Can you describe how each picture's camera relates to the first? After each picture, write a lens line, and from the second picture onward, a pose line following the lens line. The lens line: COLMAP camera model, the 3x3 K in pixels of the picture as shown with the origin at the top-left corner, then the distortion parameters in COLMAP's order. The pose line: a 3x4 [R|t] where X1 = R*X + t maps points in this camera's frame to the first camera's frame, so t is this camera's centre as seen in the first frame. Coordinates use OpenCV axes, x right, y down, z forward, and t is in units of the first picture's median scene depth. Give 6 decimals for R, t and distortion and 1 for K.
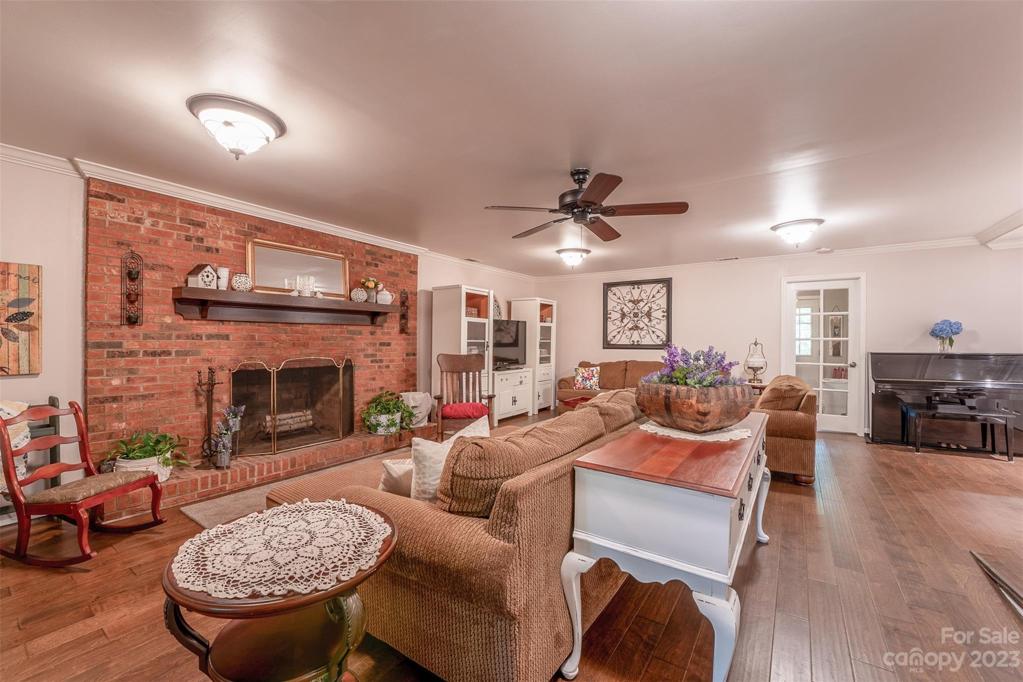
lens RADIAL K [[413.7, 0, 505.6], [0, 413.7, 343.5], [0, 0, 1]] dist [-0.023966, 0.001627]
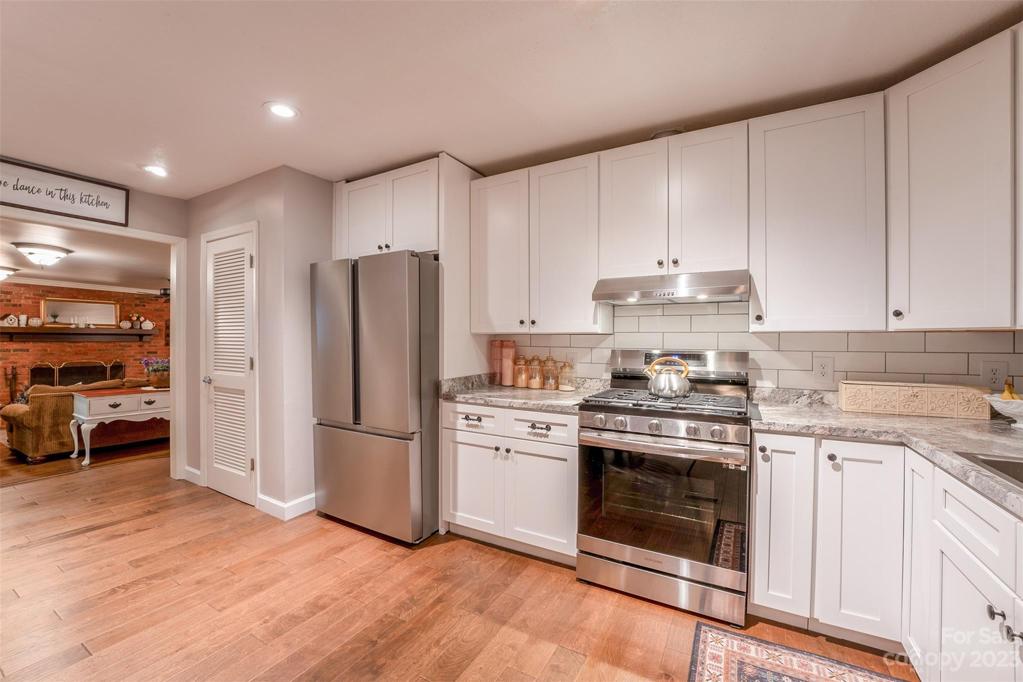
lens RADIAL K [[413.7, 0, 511.0], [0, 413.7, 341.2], [0, 0, 1]] dist [-0.023966, 0.001627]
pose [[0.995480, 0.000870, 0.094971, 1.065755], [-0.000375, 0.999986, -0.005229, -0.038756], [-0.094975, 0.005170, 0.995466, -0.822421]]
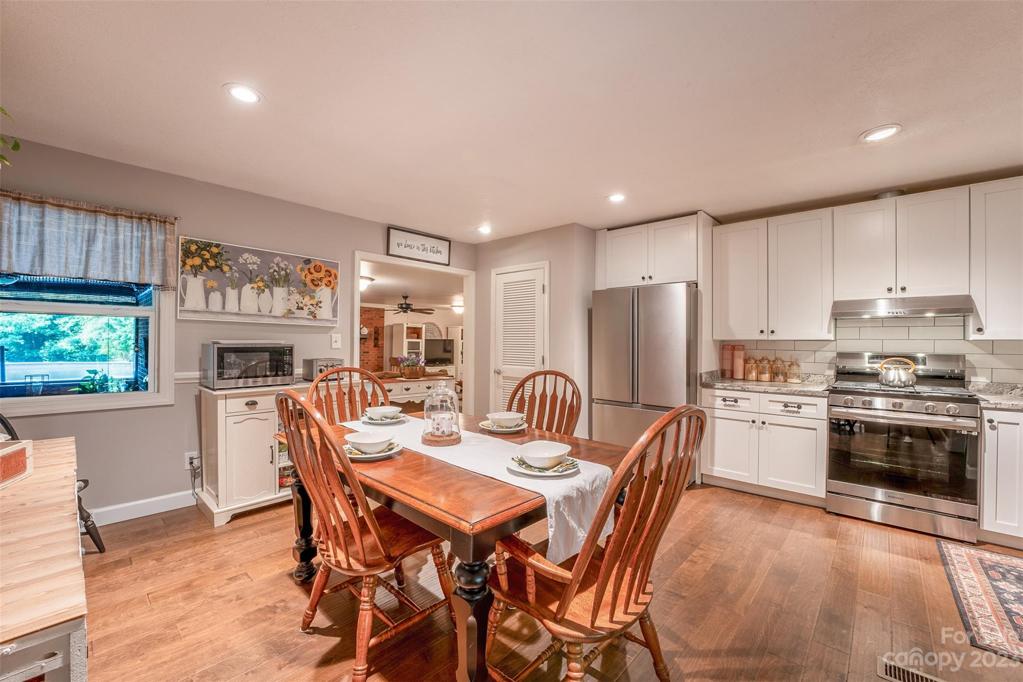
lens RADIAL K [[413.7, 0, 511.6], [0, 413.7, 342.2], [0, 0, 1]] dist [-0.023966, 0.001627]
pose [[0.992423, 0.005269, -0.122758, 0.760940], [-0.006503, 0.999932, -0.009657, -0.037664], [0.122699, 0.010382, 0.992390, -1.081140]]
